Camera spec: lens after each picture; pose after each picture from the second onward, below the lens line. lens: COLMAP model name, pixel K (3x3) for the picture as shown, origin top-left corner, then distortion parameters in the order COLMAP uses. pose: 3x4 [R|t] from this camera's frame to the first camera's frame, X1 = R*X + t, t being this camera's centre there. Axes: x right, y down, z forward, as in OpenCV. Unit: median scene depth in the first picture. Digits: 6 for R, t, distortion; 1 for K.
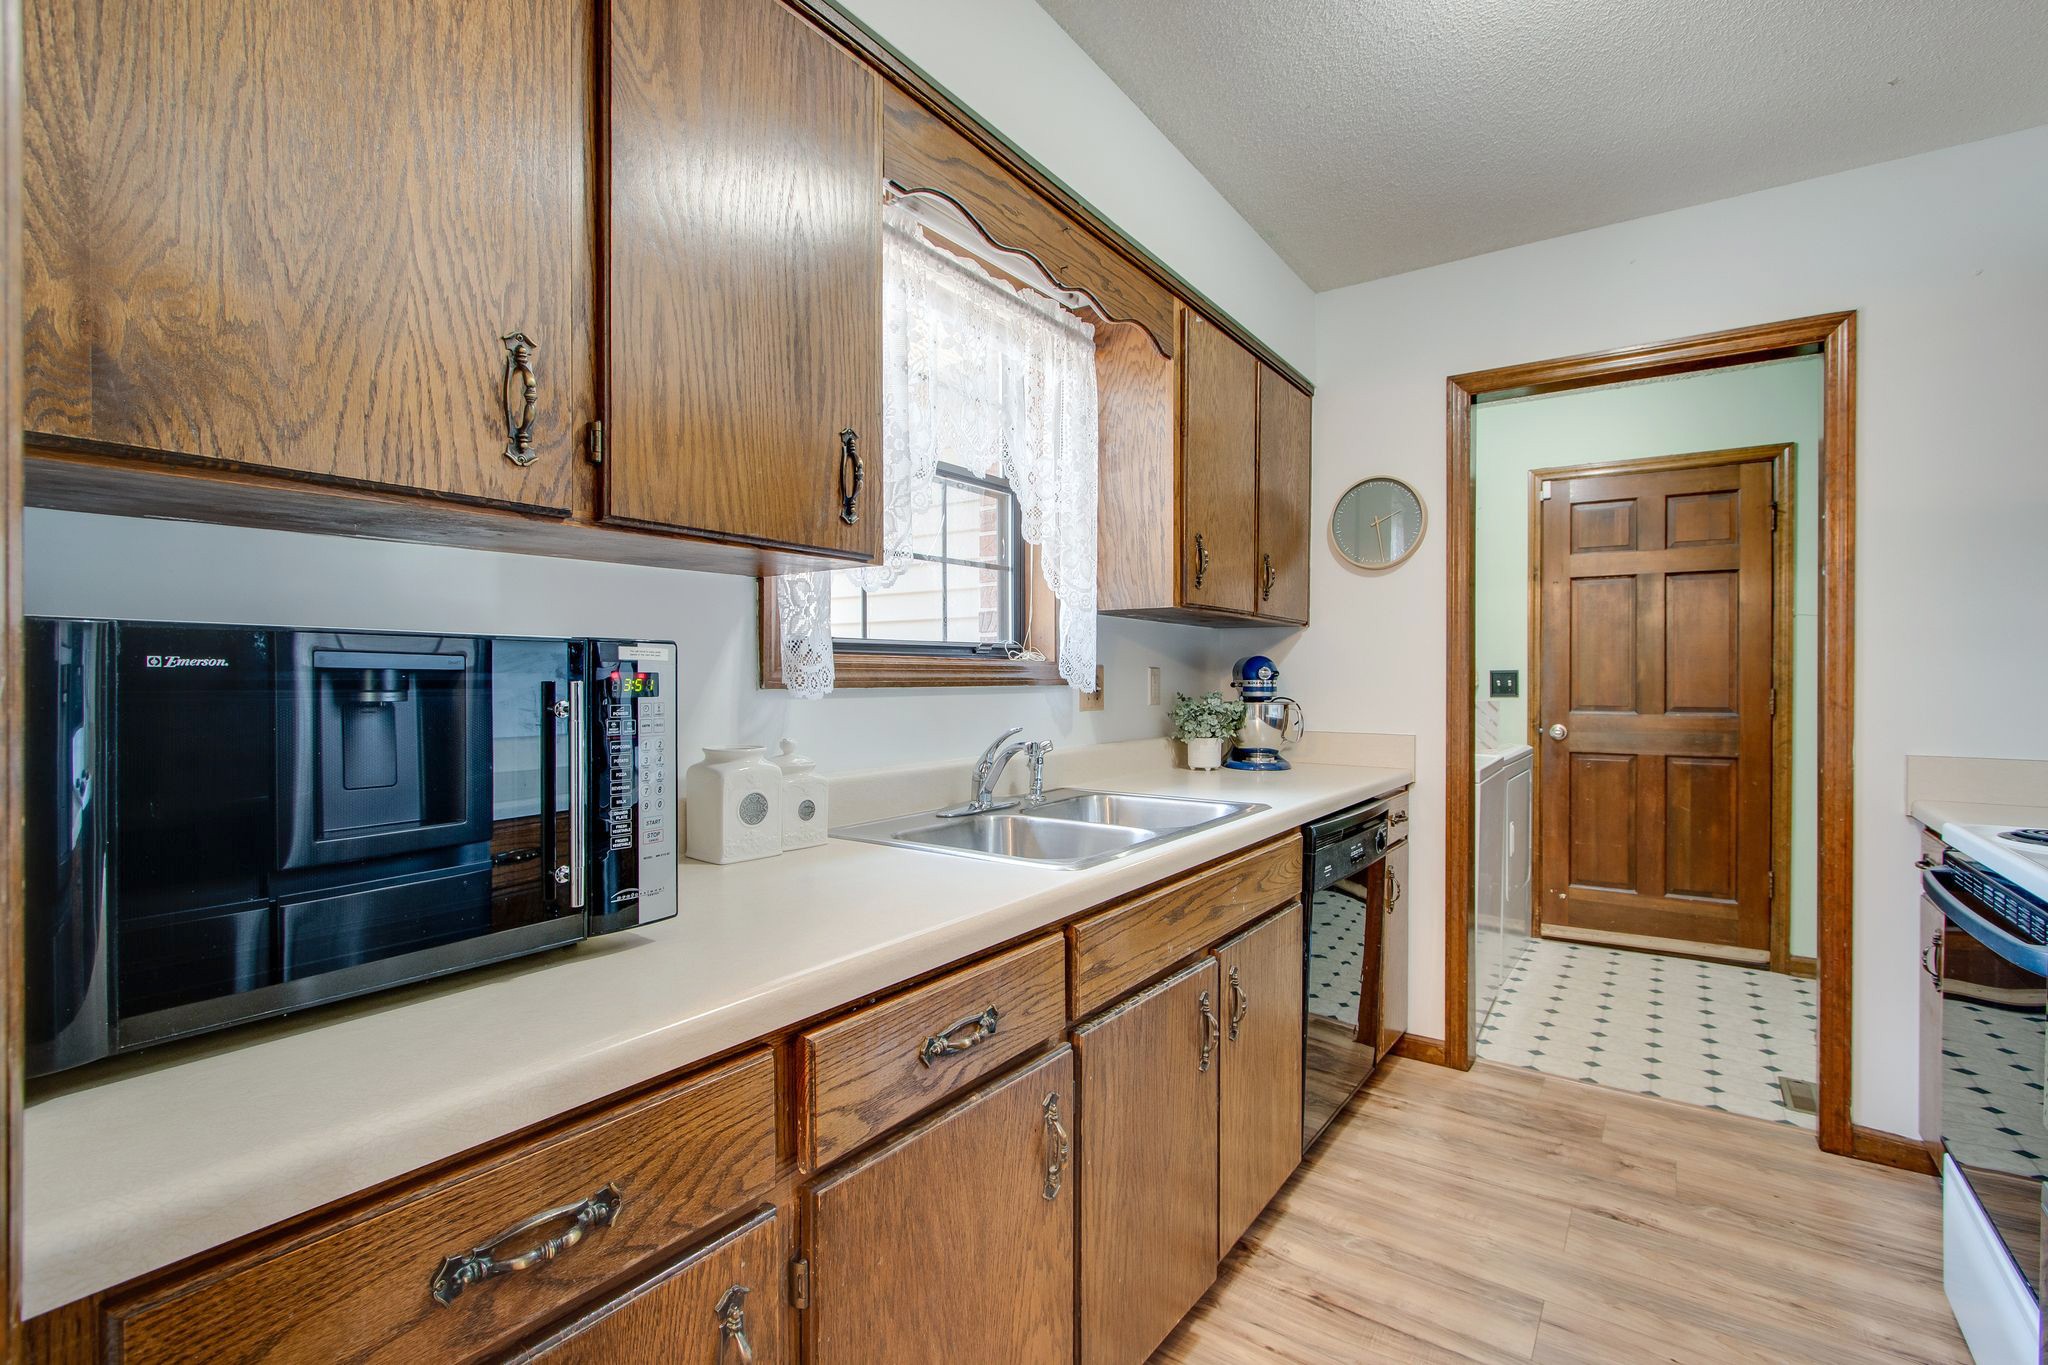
lens RADIAL K [[952.4, 0, 1033.8], [0, 952.4, 684.4], [0, 0, 1]] dist [-0.009254, 0.003537]
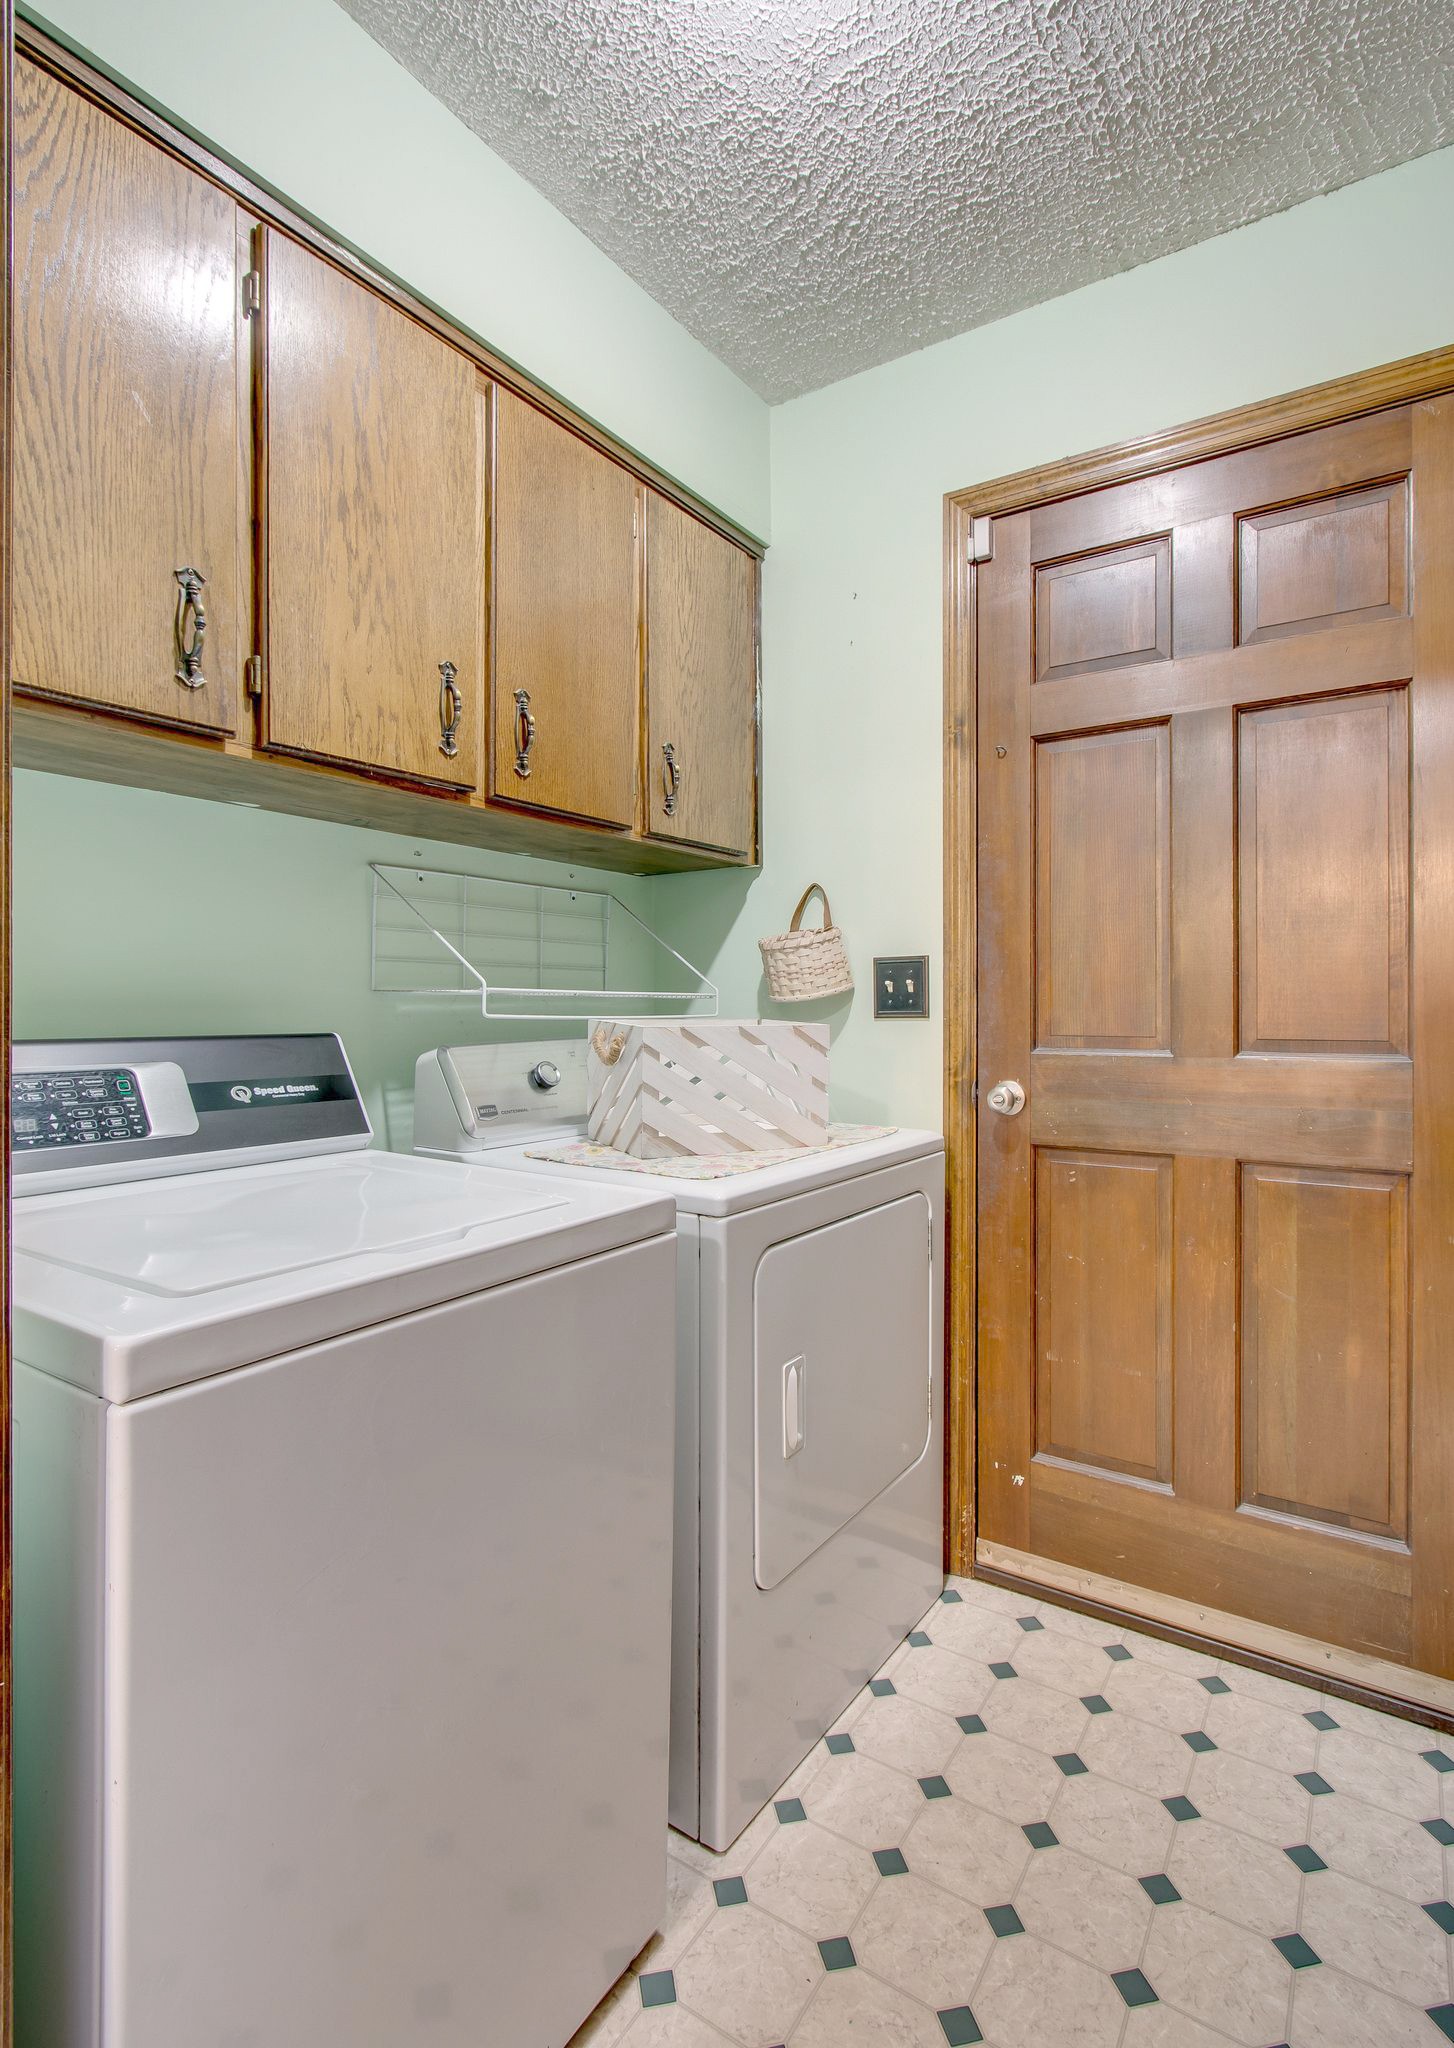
lens RADIAL K [[1046.1, 0, 714.1], [0, 1046.1, 1016.2], [0, 0, 1]] dist [-0.008706, 0.001412]
pose [[0.999235, 0.007802, 0.038311, 0.425308], [-0.007095, 0.999803, -0.018558, 0.023976], [-0.038448, 0.018272, 0.999094, 0.563962]]
